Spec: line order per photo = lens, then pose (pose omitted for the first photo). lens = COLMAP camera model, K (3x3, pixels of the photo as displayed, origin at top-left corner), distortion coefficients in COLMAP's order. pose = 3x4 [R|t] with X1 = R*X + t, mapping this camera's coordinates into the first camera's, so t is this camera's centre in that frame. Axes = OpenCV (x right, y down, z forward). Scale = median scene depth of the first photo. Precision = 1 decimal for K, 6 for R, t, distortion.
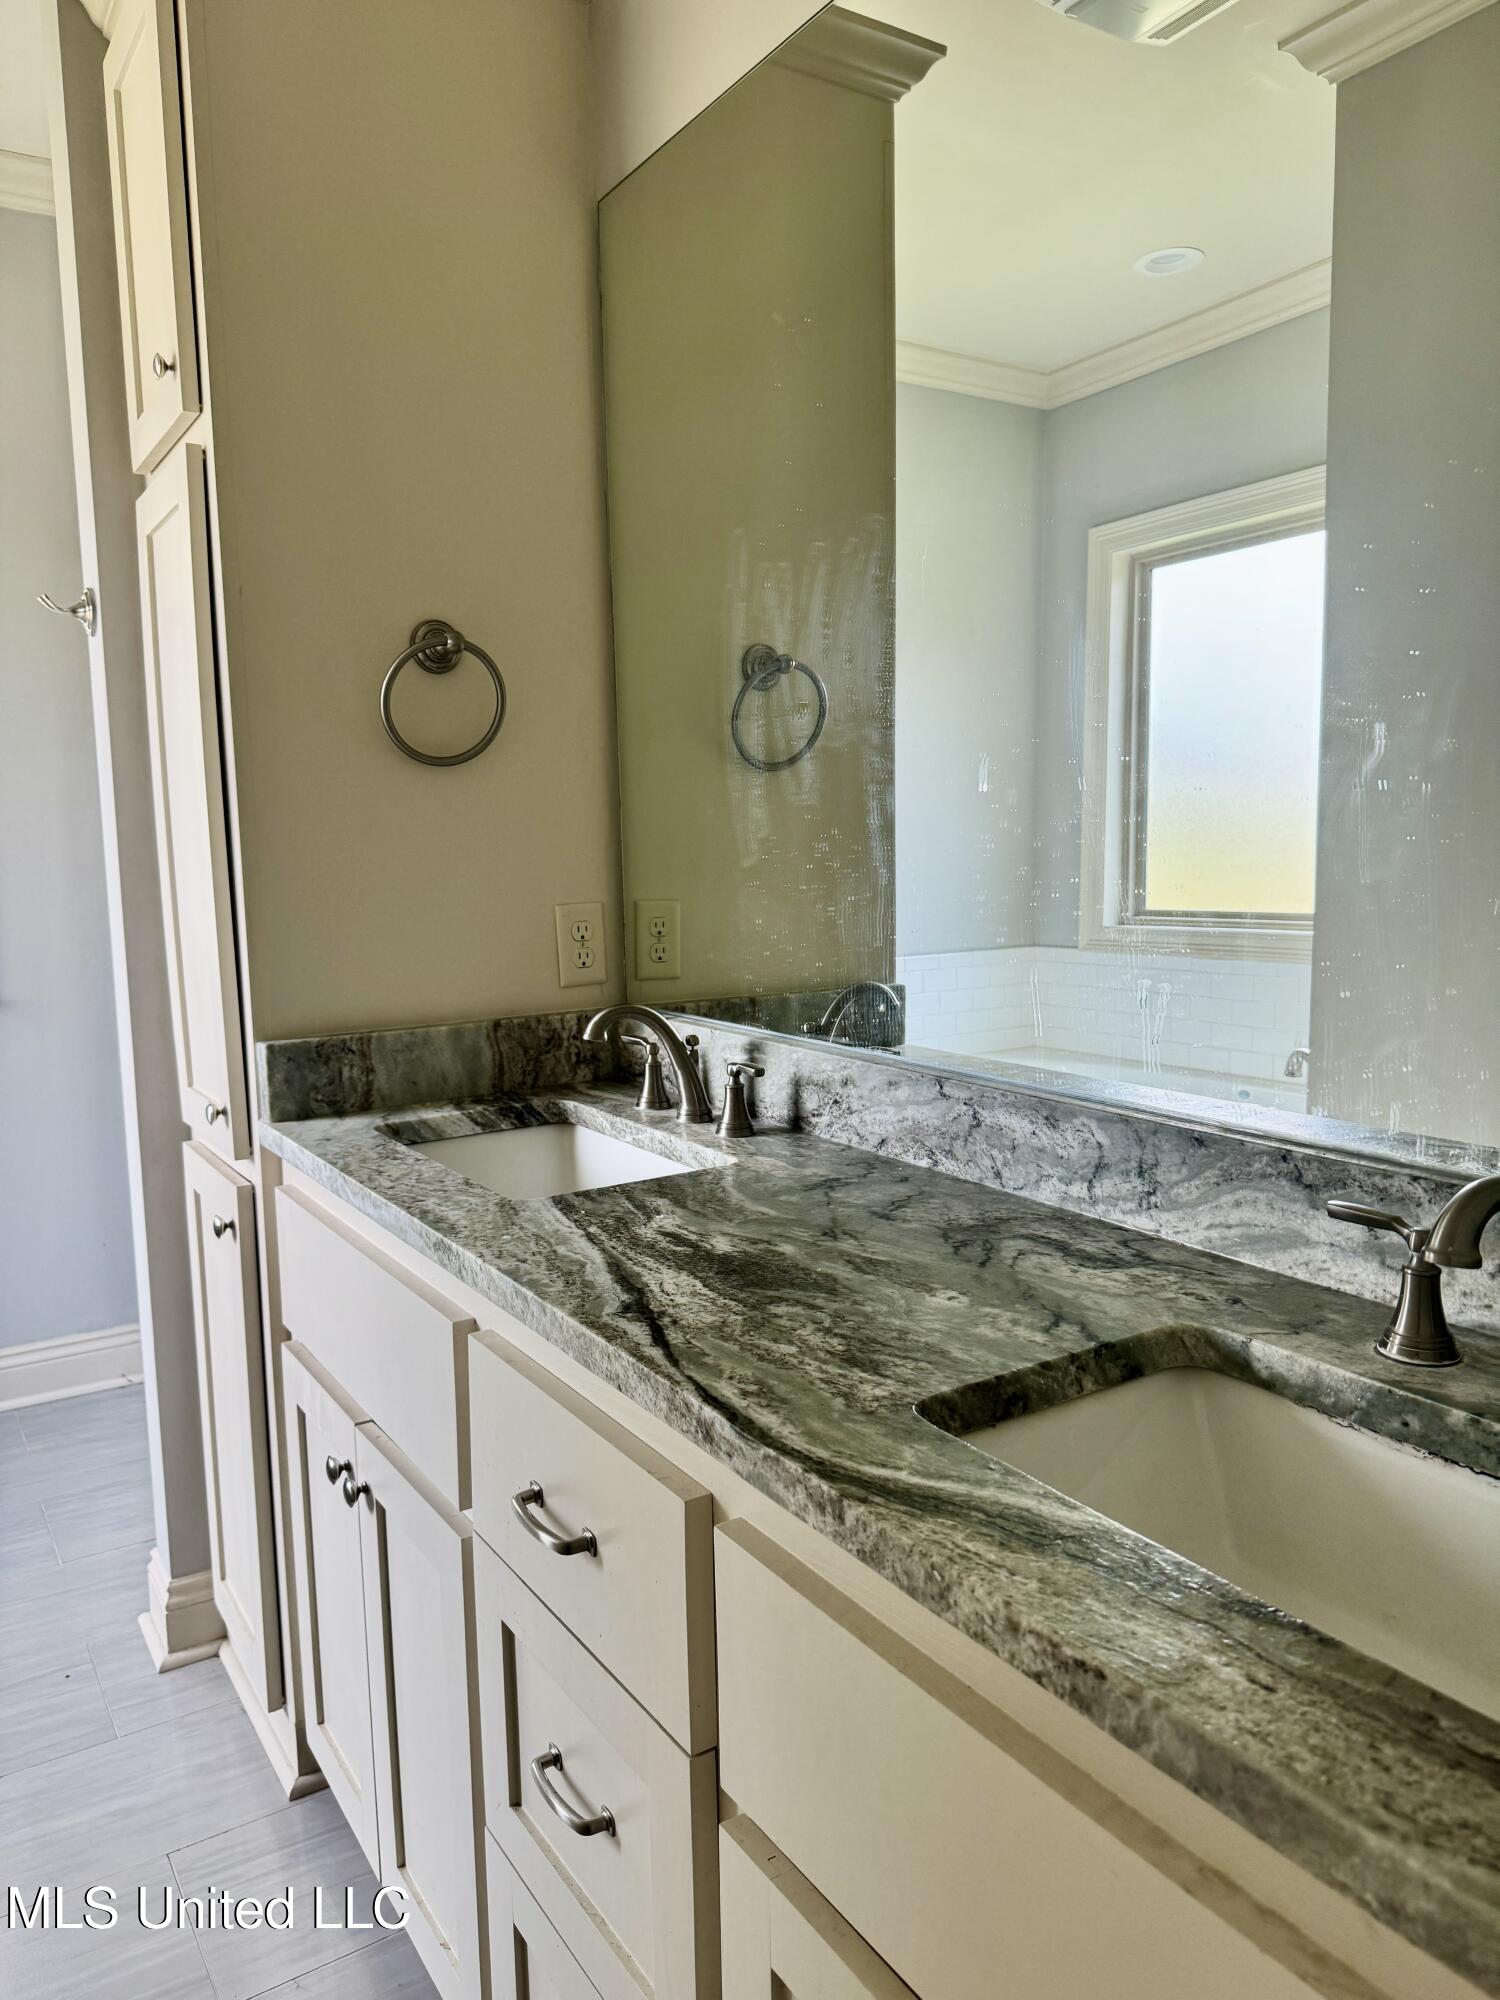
lens RADIAL K [[1405.1, 0, 750.7], [0, 1405.1, 1005.1], [0, 0, 1]] dist [0.072979, -0.086253]
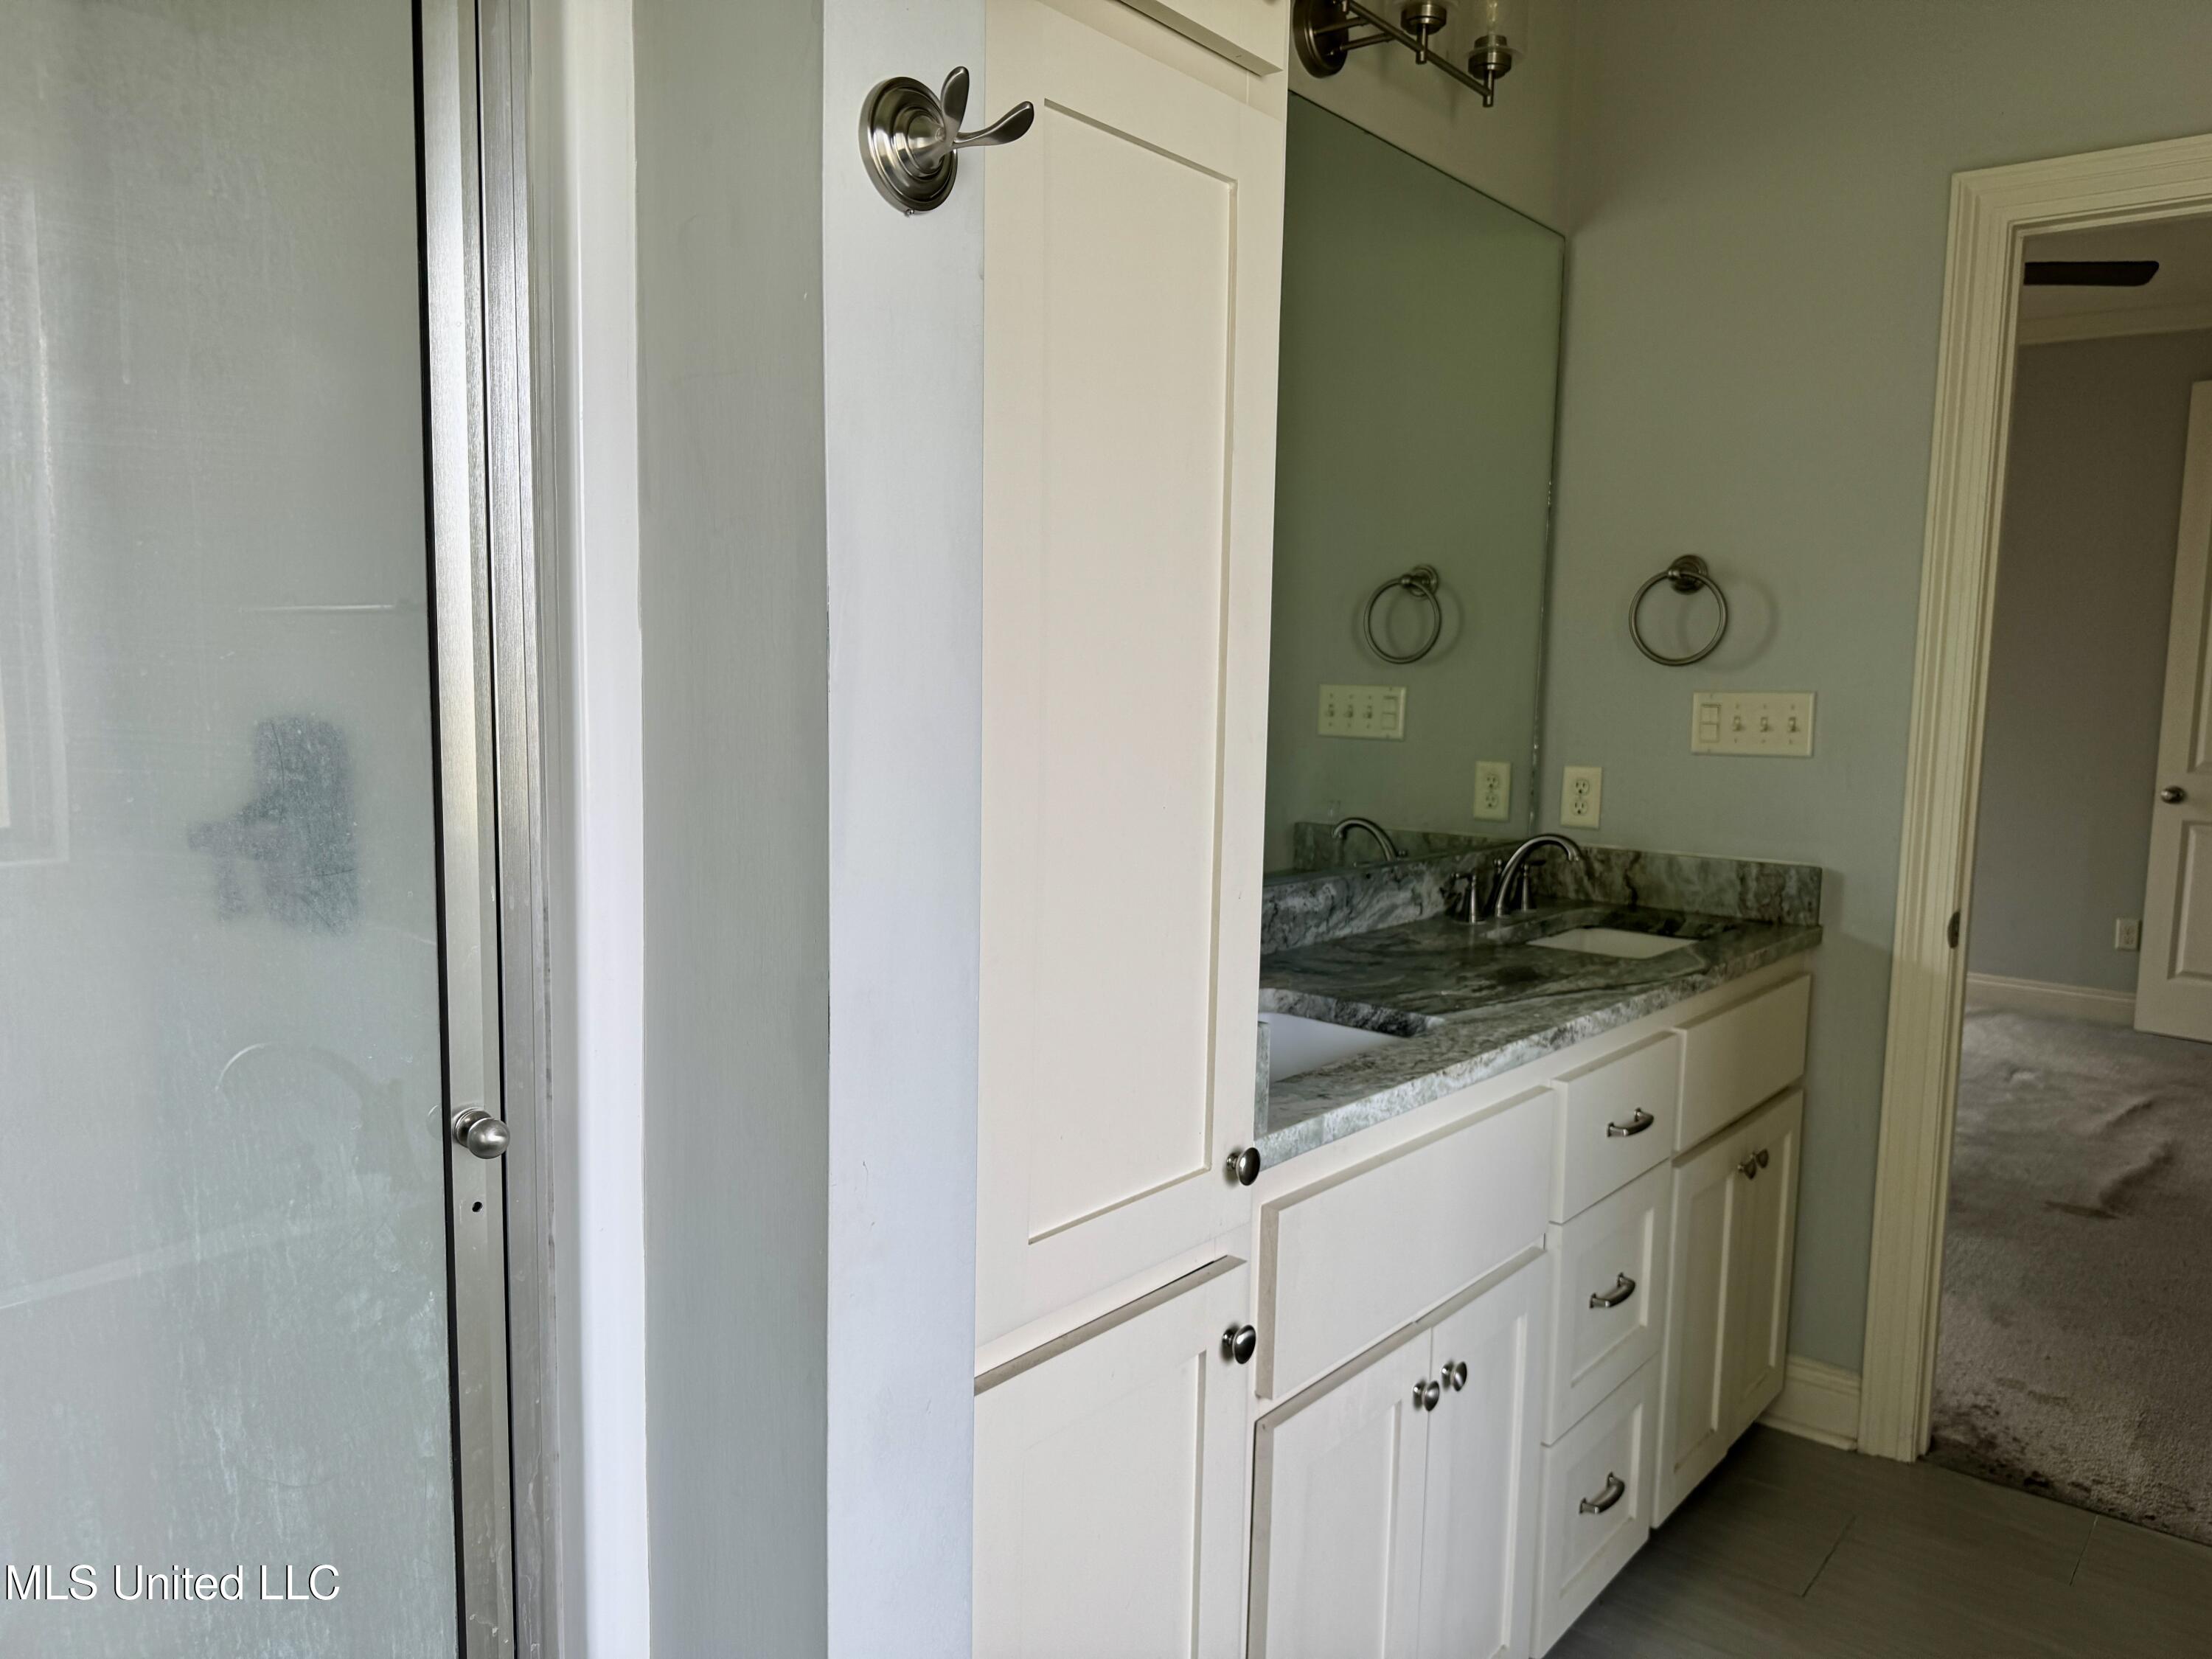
lens RADIAL K [[1554.1, 0, 1107.0], [0, 1554.1, 828.5], [0, 0, 1]] dist [0.072979, -0.086253]
pose [[-0.289057, -0.091034, 0.952974, -1.502311], [0.101456, 0.986949, 0.125054, -0.253552], [-0.951921, 0.132832, -0.276048, 1.788942]]
